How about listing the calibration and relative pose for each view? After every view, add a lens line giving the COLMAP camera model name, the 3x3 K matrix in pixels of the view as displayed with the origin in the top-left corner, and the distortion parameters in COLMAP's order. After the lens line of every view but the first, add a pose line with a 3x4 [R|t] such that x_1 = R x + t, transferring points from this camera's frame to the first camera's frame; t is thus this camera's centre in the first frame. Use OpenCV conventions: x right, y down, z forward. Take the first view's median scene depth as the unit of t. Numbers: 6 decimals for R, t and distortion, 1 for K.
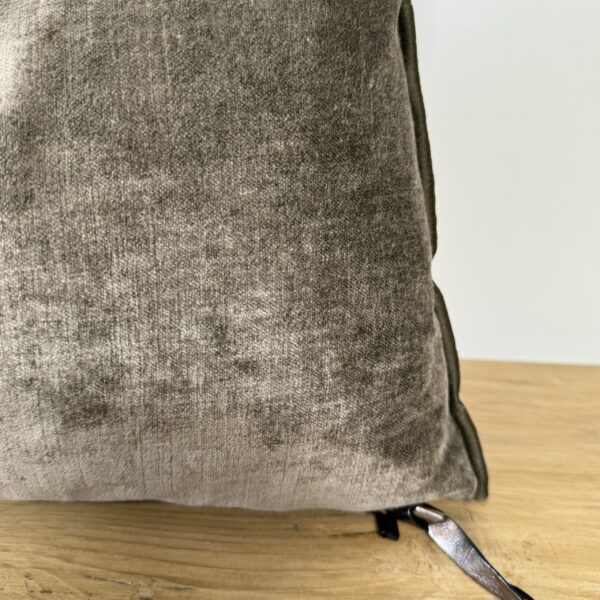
lens RADIAL K [[617.8, 0, 300.0], [0, 617.8, 300.0], [0, 0, 1]] dist [0.165553, -0.381969]
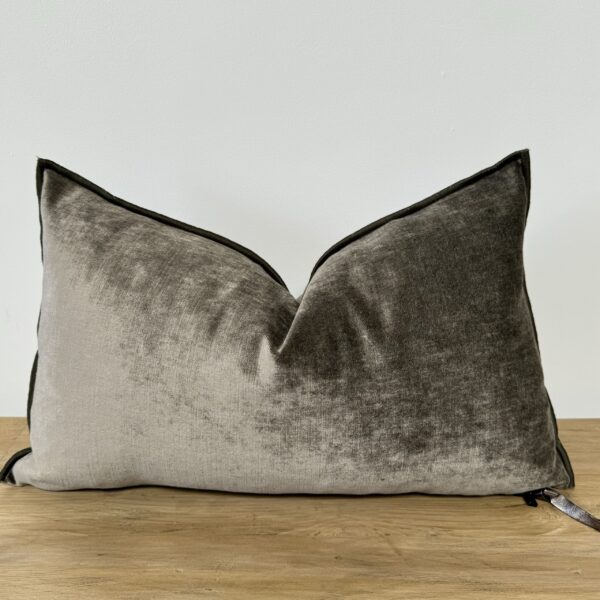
lens RADIAL K [[617.8, 0, 300.0], [0, 617.8, 300.0], [0, 0, 1]] dist [0.165553, -0.381969]
pose [[0.998492, -0.052384, 0.016431, -0.781145], [0.053936, 0.991837, -0.115547, -0.128236], [-0.010244, 0.116259, 0.993166, -1.431196]]
